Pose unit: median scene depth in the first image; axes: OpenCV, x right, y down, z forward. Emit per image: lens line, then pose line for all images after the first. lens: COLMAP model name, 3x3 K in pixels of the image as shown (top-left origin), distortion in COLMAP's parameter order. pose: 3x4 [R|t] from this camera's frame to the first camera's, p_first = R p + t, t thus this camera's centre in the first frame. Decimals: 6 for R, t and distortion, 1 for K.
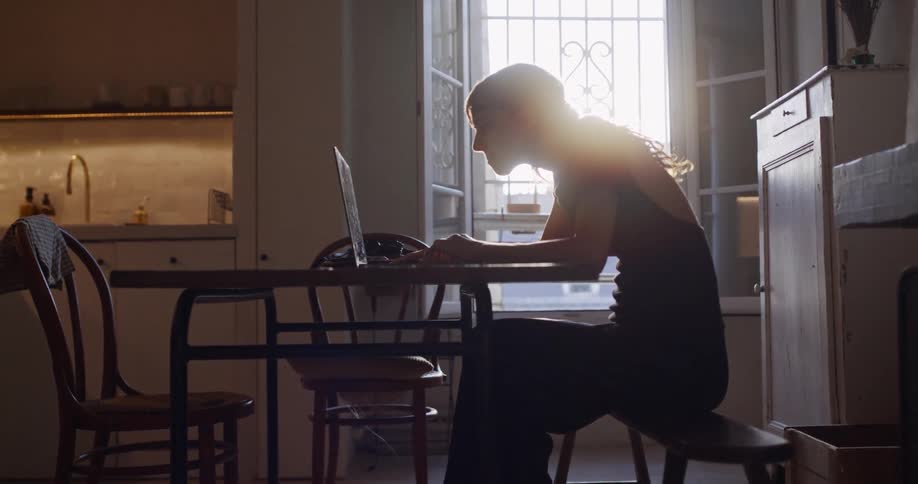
lens RADIAL K [[970.7, 0, 459.0], [0, 970.7, 242.0], [0, 0, 1]] dist [-0.125946, -0.016539]
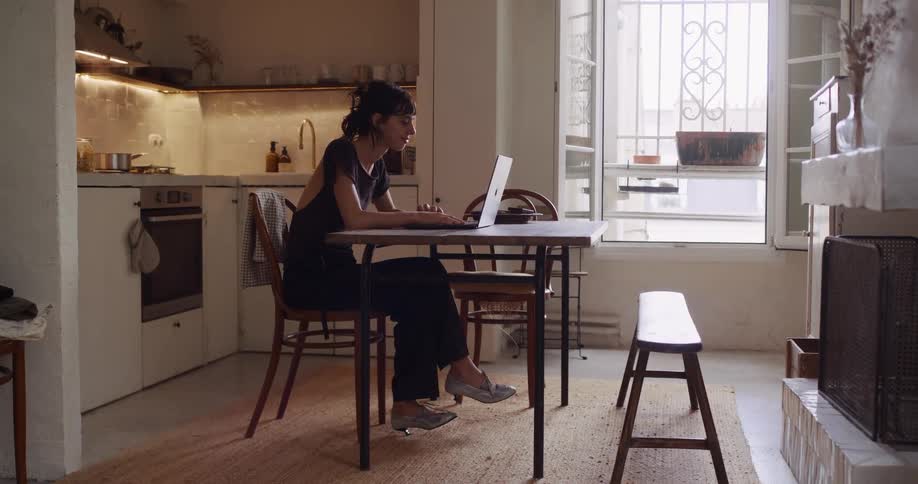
lens RADIAL K [[970.7, 0, 459.0], [0, 970.7, 242.0], [0, 0, 1]] dist [-0.125946, -0.016539]
pose [[0.968998, 0.034774, -0.244609, 0.152592], [-0.008832, 0.994288, 0.106361, -0.064484], [0.246910, -0.100904, 0.963771, -0.293339]]
